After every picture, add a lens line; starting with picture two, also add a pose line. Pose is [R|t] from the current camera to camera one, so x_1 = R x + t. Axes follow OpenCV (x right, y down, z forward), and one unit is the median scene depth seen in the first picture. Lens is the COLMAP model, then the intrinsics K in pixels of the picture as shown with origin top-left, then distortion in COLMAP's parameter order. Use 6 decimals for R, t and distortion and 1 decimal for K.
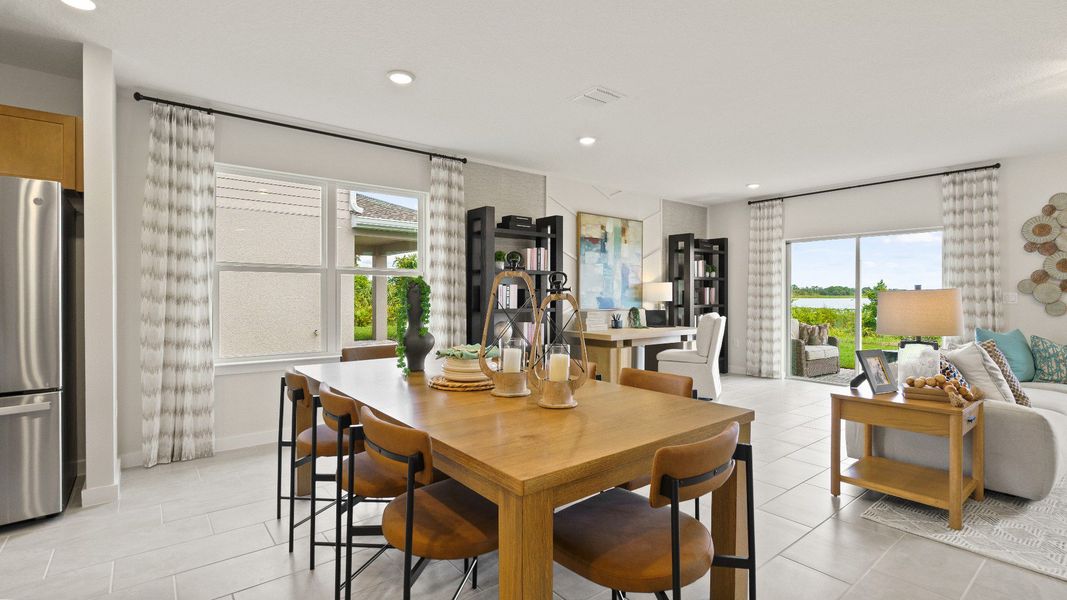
lens RADIAL K [[488.8, 0, 528.0], [0, 488.8, 297.9], [0, 0, 1]] dist [-0.004629, 0.002170]
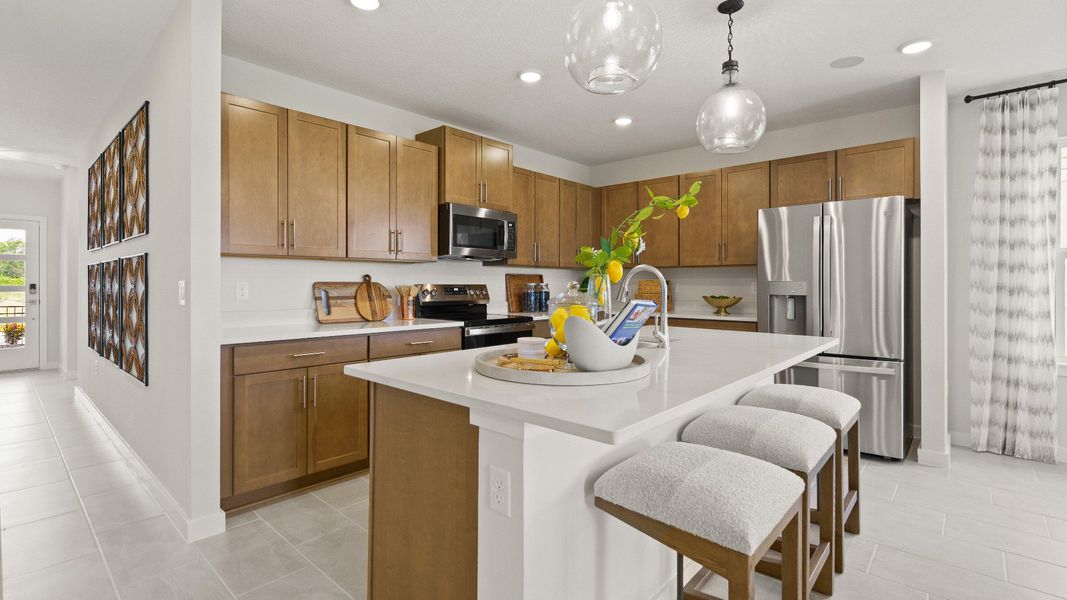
lens RADIAL K [[488.8, 0, 525.0], [0, 488.8, 282.5], [0, 0, 1]] dist [-0.004629, 0.002170]
pose [[0.163349, -0.002634, -0.986565, 0.071613], [-0.007644, 0.999963, -0.003935, -0.000275], [0.986539, 0.008184, 0.163323, -0.098657]]
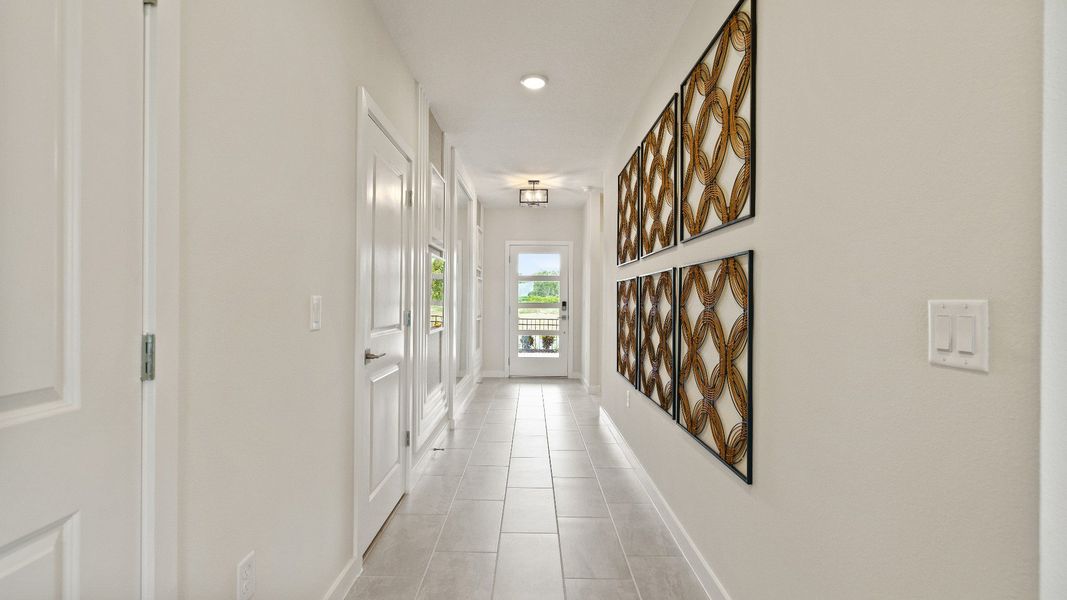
lens RADIAL K [[488.8, 0, 528.6], [0, 488.8, 298.1], [0, 0, 1]] dist [-0.004629, 0.002170]
pose [[-0.623104, -0.008973, -0.782087, -0.275792], [-0.014165, 0.999900, -0.000187, 0.000188], [0.782010, 0.010961, -0.623169, -0.406862]]
